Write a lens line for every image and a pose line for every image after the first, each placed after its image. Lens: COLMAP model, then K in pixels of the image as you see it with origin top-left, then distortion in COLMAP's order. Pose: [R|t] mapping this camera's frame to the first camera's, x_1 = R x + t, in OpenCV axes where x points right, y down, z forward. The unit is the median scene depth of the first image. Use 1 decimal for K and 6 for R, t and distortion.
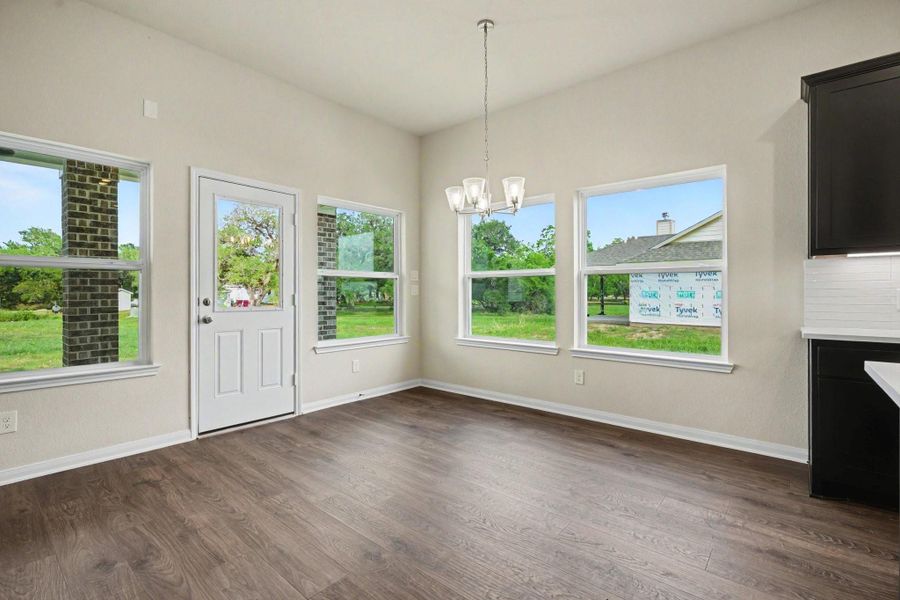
lens RADIAL K [[408.9, 0, 448.9], [0, 408.9, 298.0], [0, 0, 1]] dist [-0.001409, 0.000475]
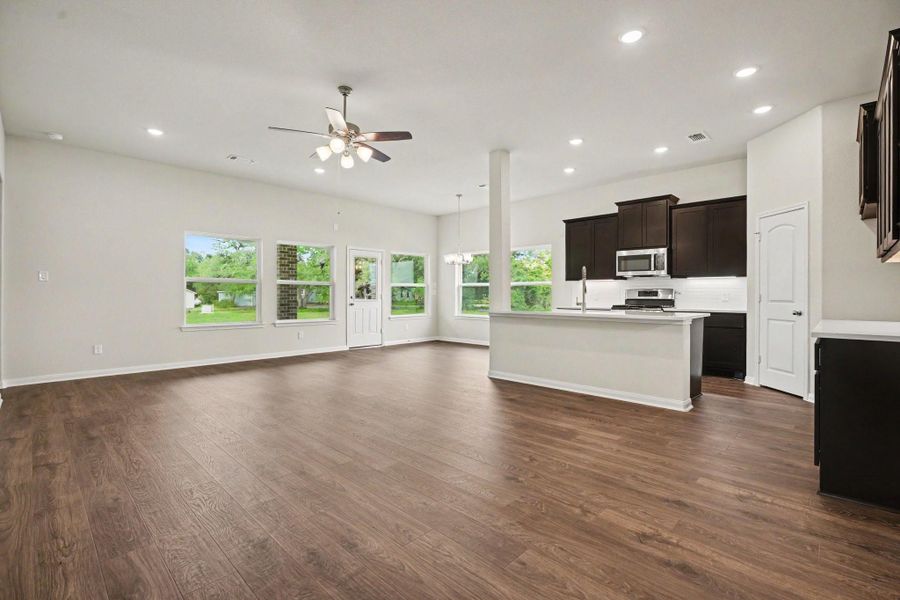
lens RADIAL K [[408.9, 0, 452.0], [0, 408.9, 296.9], [0, 0, 1]] dist [-0.001409, 0.000475]
pose [[0.997990, -0.000374, -0.063369, 0.135164], [0.000182, 0.999995, -0.003033, 0.010389], [0.063370, 0.003015, 0.997986, -1.035372]]
